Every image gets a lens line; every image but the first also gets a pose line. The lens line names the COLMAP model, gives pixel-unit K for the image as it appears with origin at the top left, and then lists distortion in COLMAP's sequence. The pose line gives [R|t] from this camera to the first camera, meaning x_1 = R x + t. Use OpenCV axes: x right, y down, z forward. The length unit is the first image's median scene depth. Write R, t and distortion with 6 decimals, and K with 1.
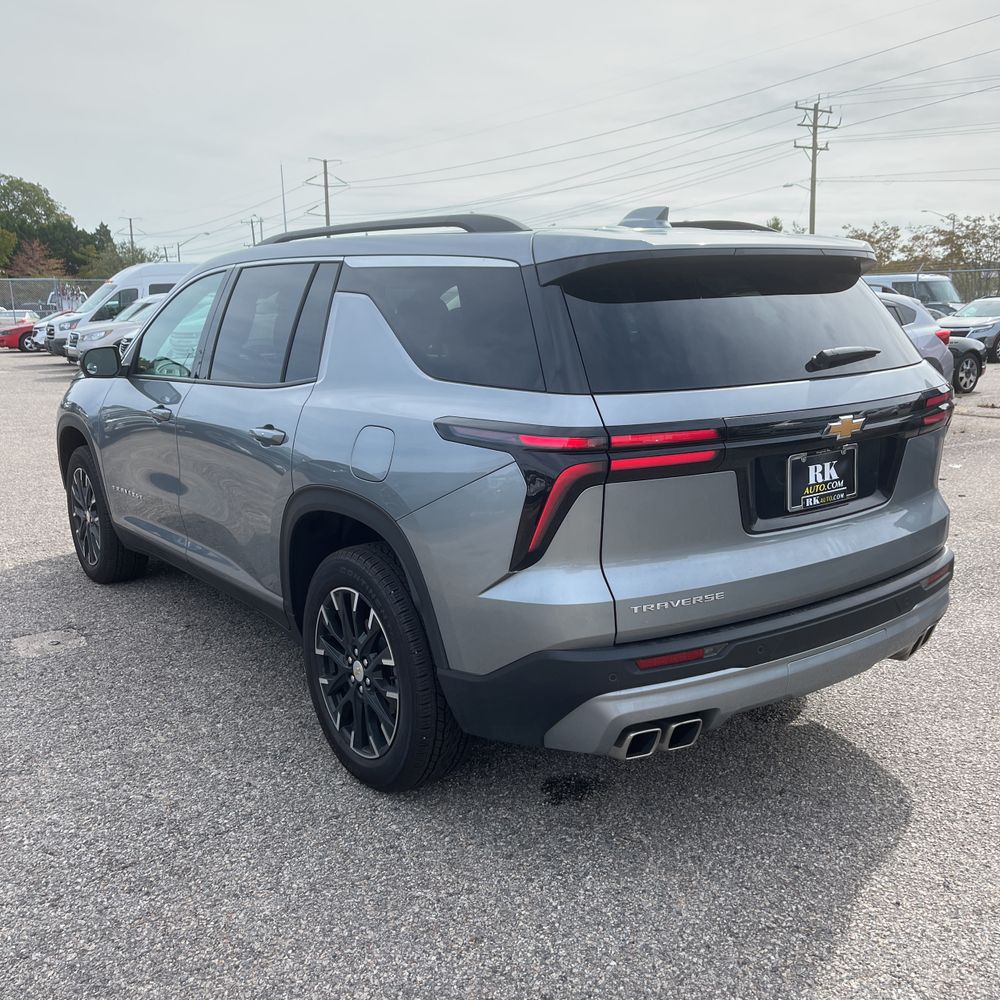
lens RADIAL K [[1013.2, 0, 489.0], [0, 1013.2, 496.8], [0, 0, 1]] dist [0.028836, -0.011943]
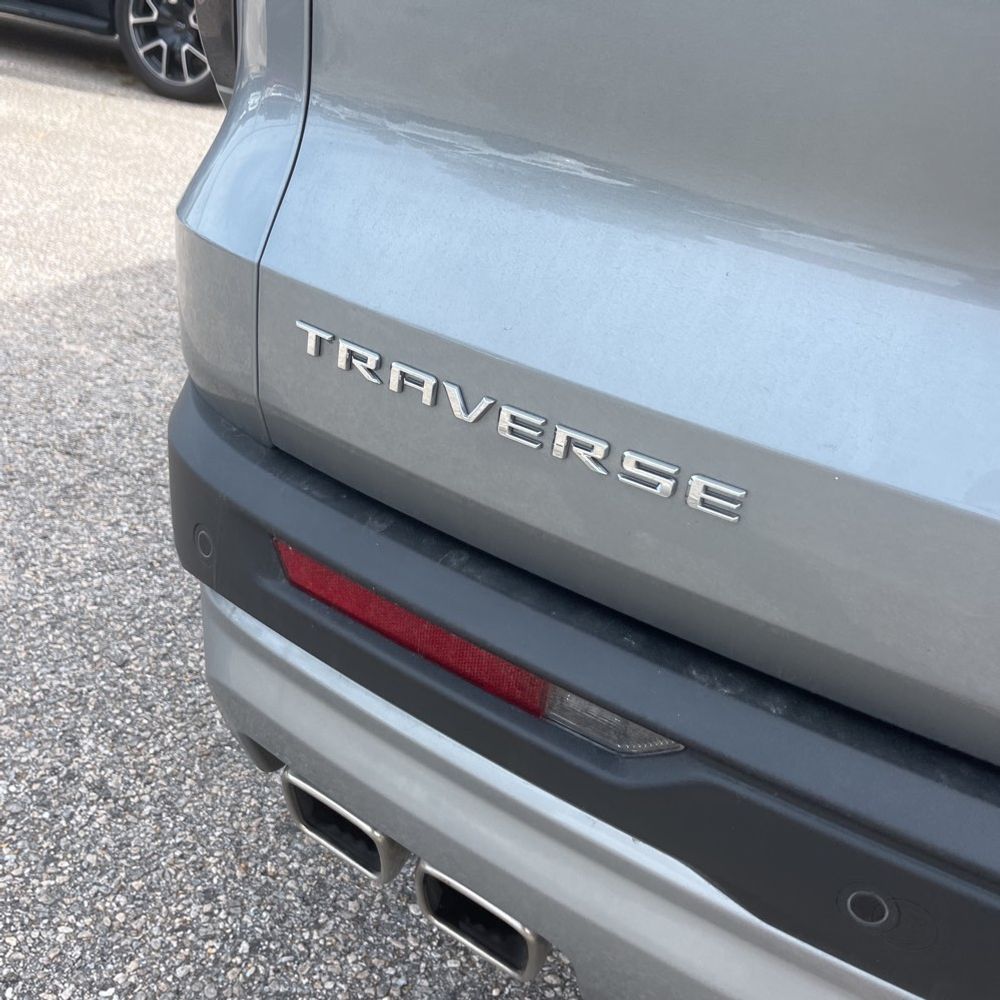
lens RADIAL K [[1013.2, 0, 489.0], [0, 1013.2, 496.8], [0, 0, 1]] dist [0.028836, -0.011943]
pose [[0.534394, 0.480686, -0.695244, 0.295760], [-0.314179, 0.876575, 0.364565, 0.040883], [0.784675, 0.023610, 0.619458, 0.776893]]
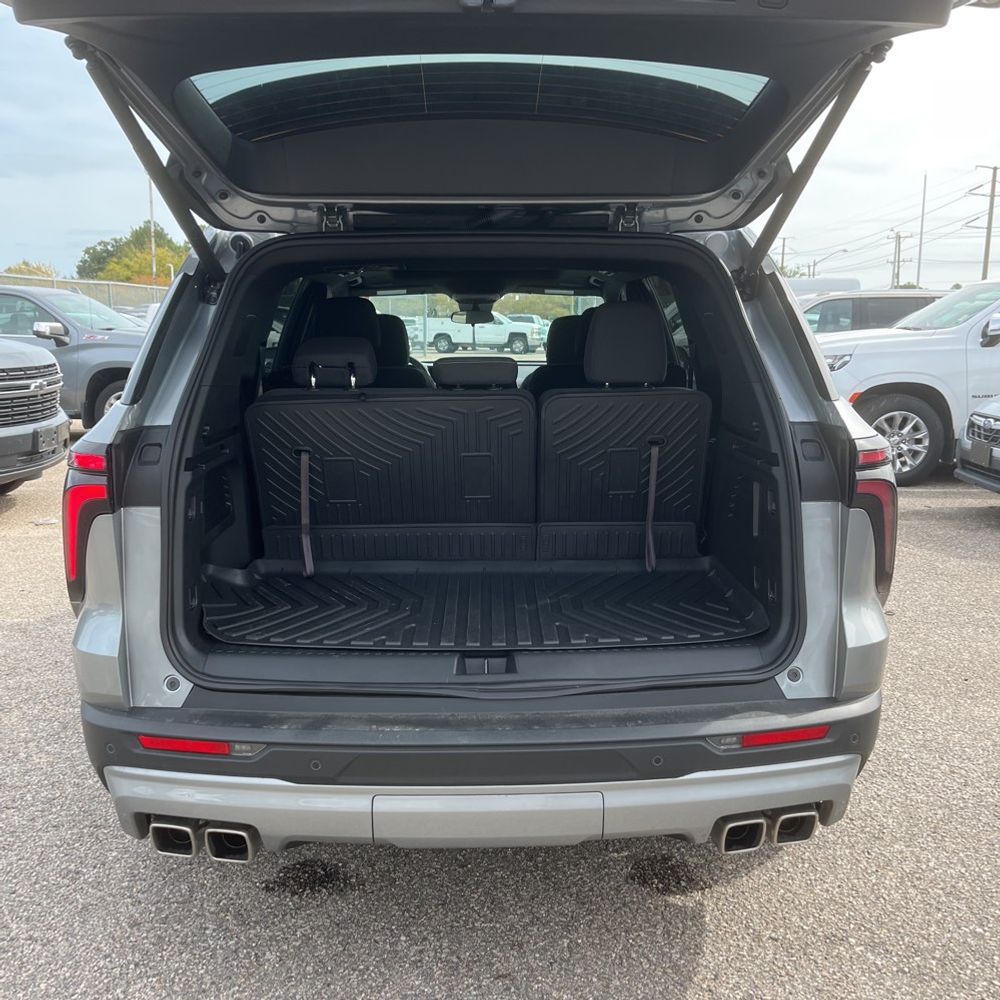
lens RADIAL K [[1001.7, 0, 500.5], [0, 1001.7, 511.1], [0, 0, 1]] dist [0.068046, -0.095590]
pose [[0.824149, 0.125189, -0.552364, 0.707325], [-0.126413, 0.991322, 0.036063, -0.072435], [0.552086, 0.040105, 0.832822, 0.418910]]
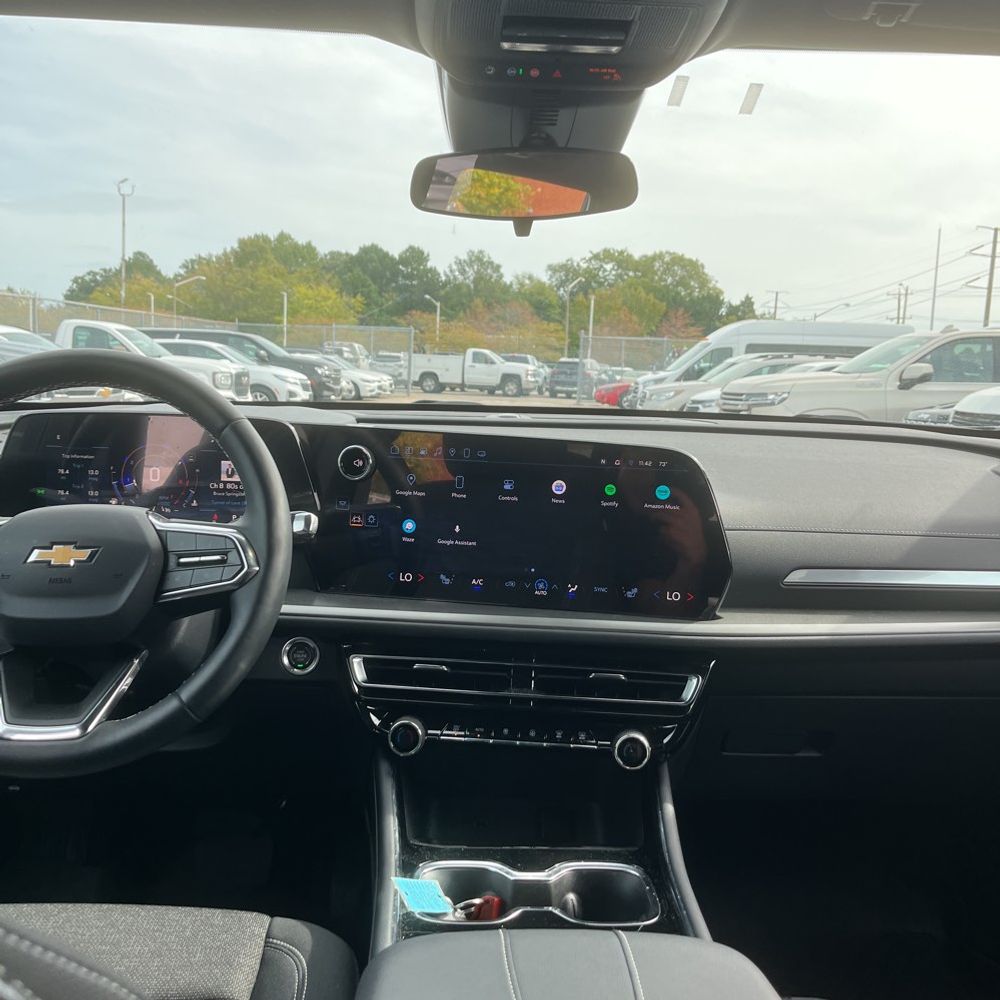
lens RADIAL K [[1008.6, 0, 492.6], [0, 1008.6, 497.0], [0, 0, 1]] dist [0.029488, -0.022017]
pose [[0.824922, 0.122195, -0.551881, -0.166301], [-0.160513, 0.986801, -0.021432, -0.224643], [0.541978, 0.106264, 0.833647, 1.593415]]
